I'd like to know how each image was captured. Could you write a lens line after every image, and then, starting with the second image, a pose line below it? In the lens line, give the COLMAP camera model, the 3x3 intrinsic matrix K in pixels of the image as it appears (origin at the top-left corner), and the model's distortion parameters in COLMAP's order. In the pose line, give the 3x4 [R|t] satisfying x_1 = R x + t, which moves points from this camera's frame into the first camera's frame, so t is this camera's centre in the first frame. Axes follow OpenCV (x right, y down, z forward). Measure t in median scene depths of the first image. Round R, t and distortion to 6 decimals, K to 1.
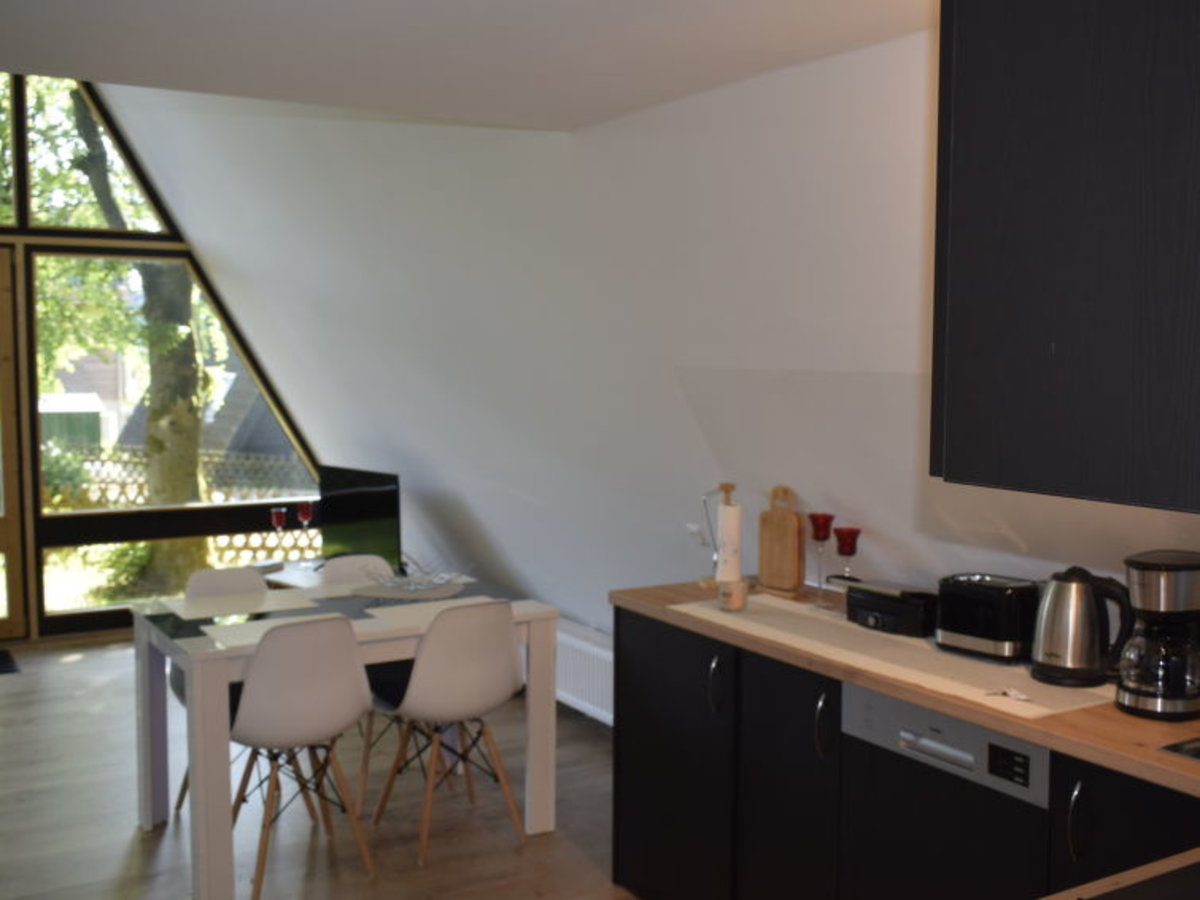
lens RADIAL K [[1272.4, 0, 600.0], [0, 1272.4, 450.0], [0, 0, 1]] dist [0.004999, 0.004677]
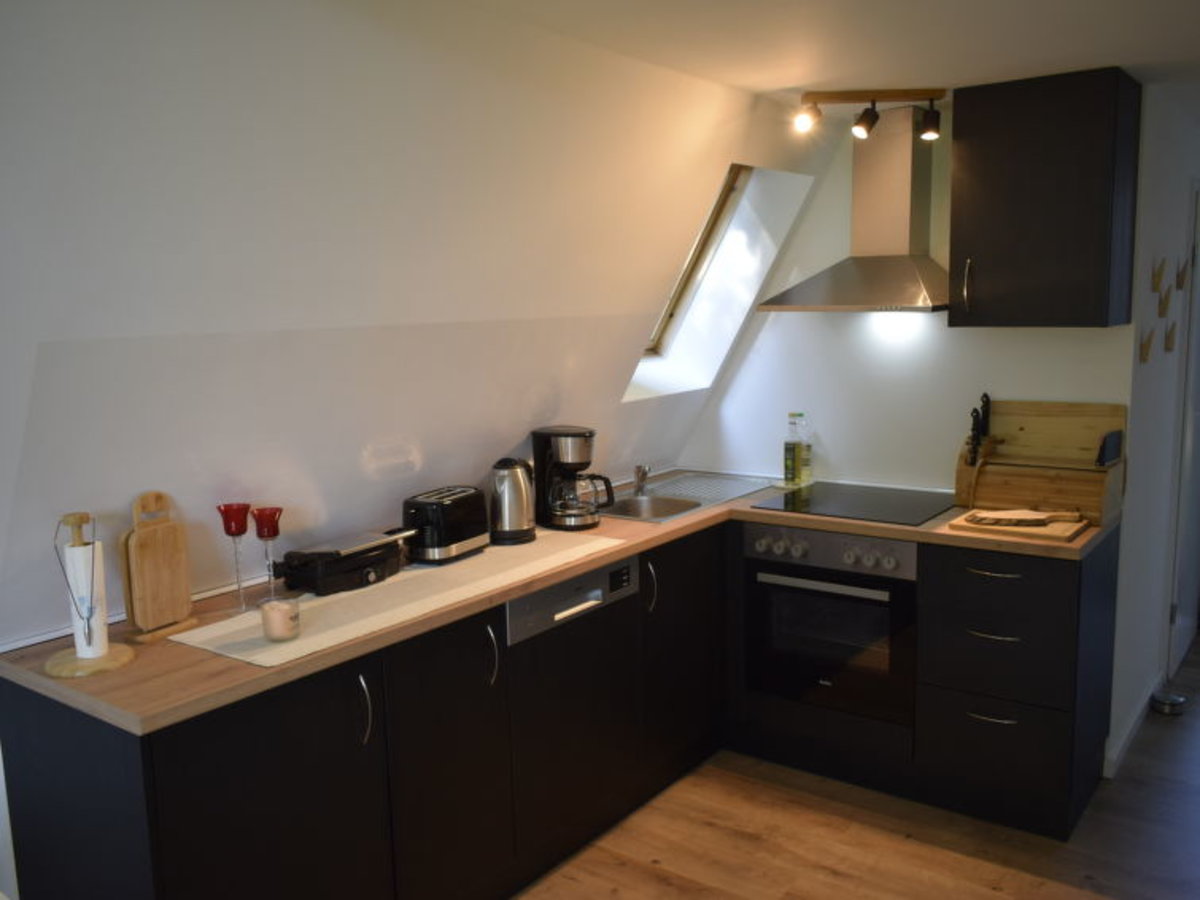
lens RADIAL K [[1038.2, 0, 600.0], [0, 1038.2, 450.0], [0, 0, 1]] dist [-0.015616, 0.010860]
pose [[-0.388854, -0.123648, 0.912964, -0.623288], [0.103144, 0.978880, 0.176507, -0.091532], [-0.915507, 0.162802, -0.367888, 1.221880]]
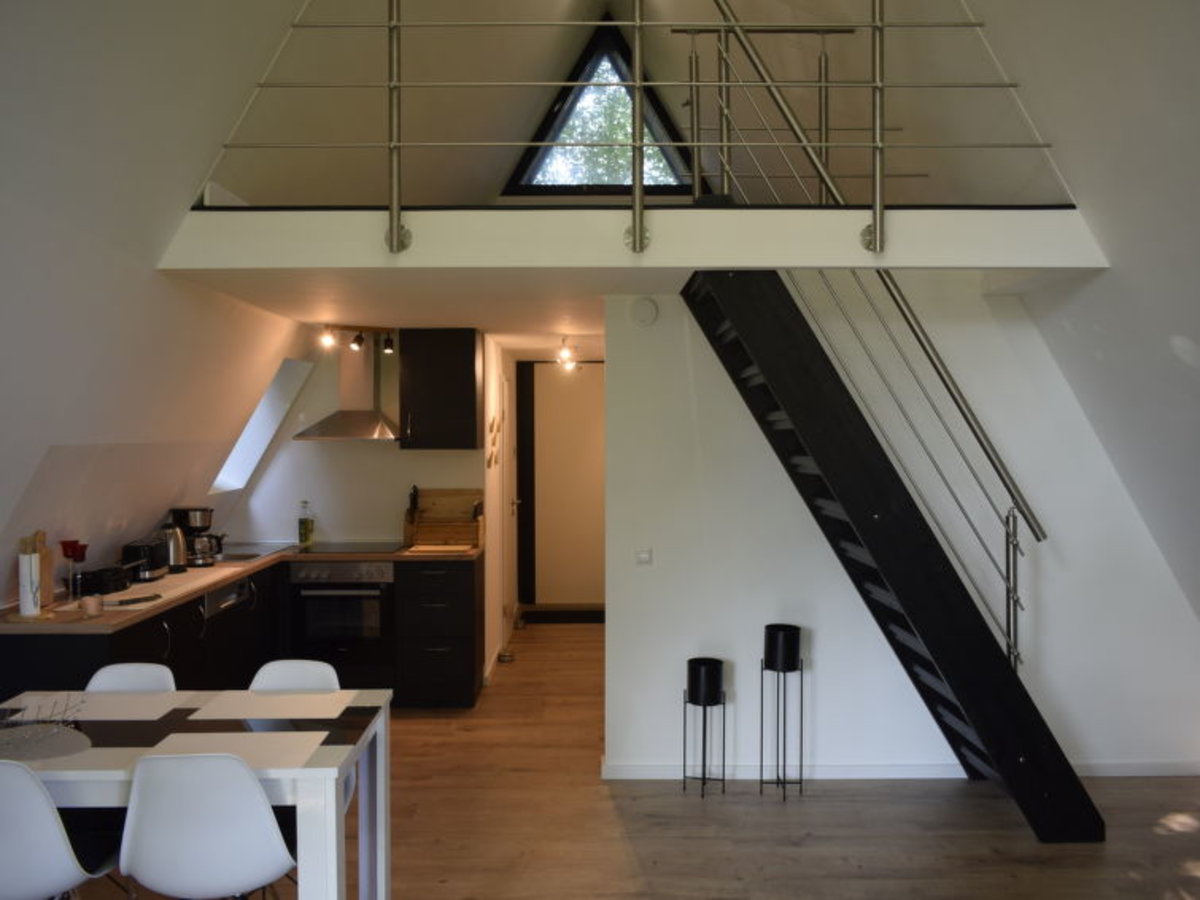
lens RADIAL K [[1038.2, 0, 600.0], [0, 1038.2, 450.0], [0, 0, 1]] dist [-0.015616, 0.010860]
pose [[-0.864327, -0.007777, 0.502870, -1.140894], [0.045881, 0.994492, 0.094240, -0.163480], [-0.500833, 0.104526, -0.859209, 2.041261]]
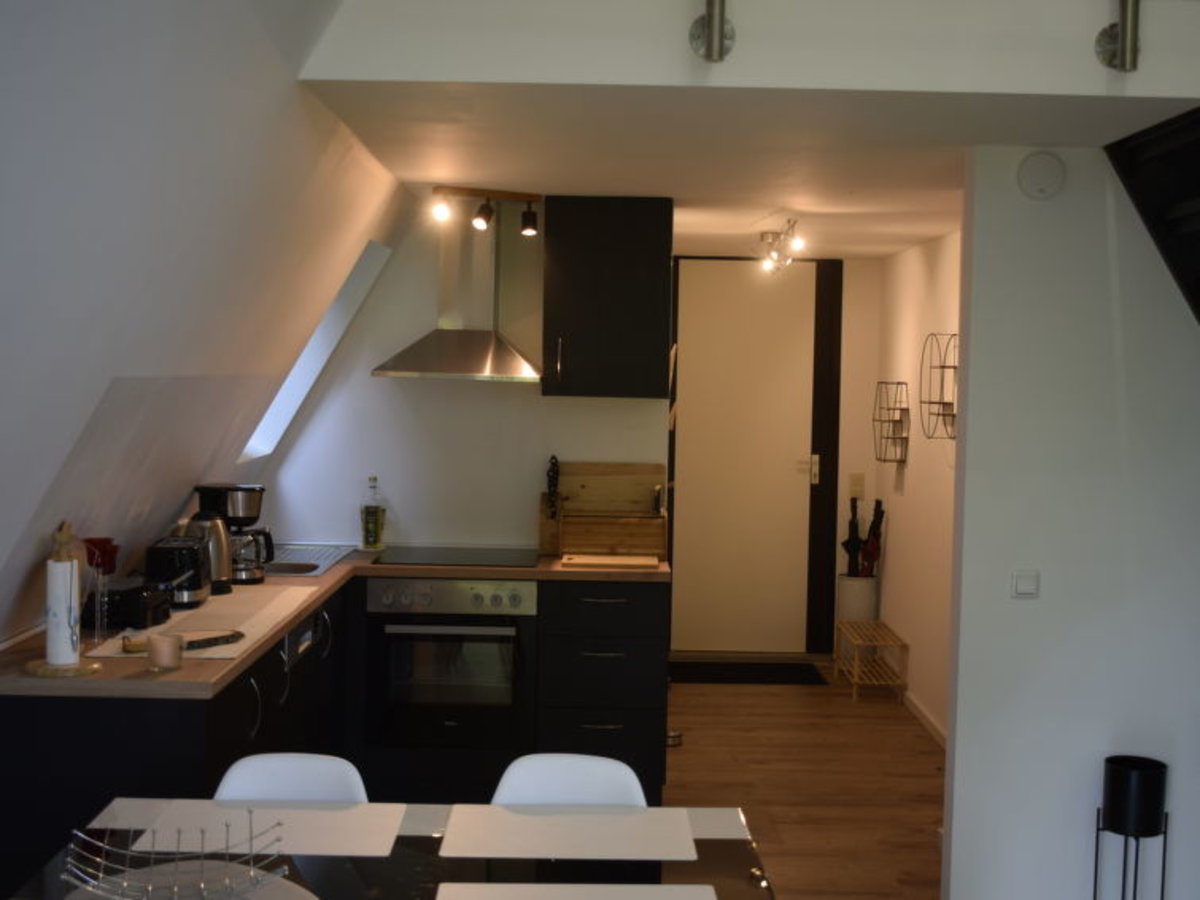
lens RADIAL K [[1640.3, 0, 600.0], [0, 1640.3, 450.0], [0, 0, 1]] dist [-0.012228, -0.099252]
pose [[-0.862600, -0.043811, 0.503985, -0.817188], [0.022397, 0.991959, 0.124563, -0.167888], [-0.505390, 0.118735, -0.854683, 2.124860]]
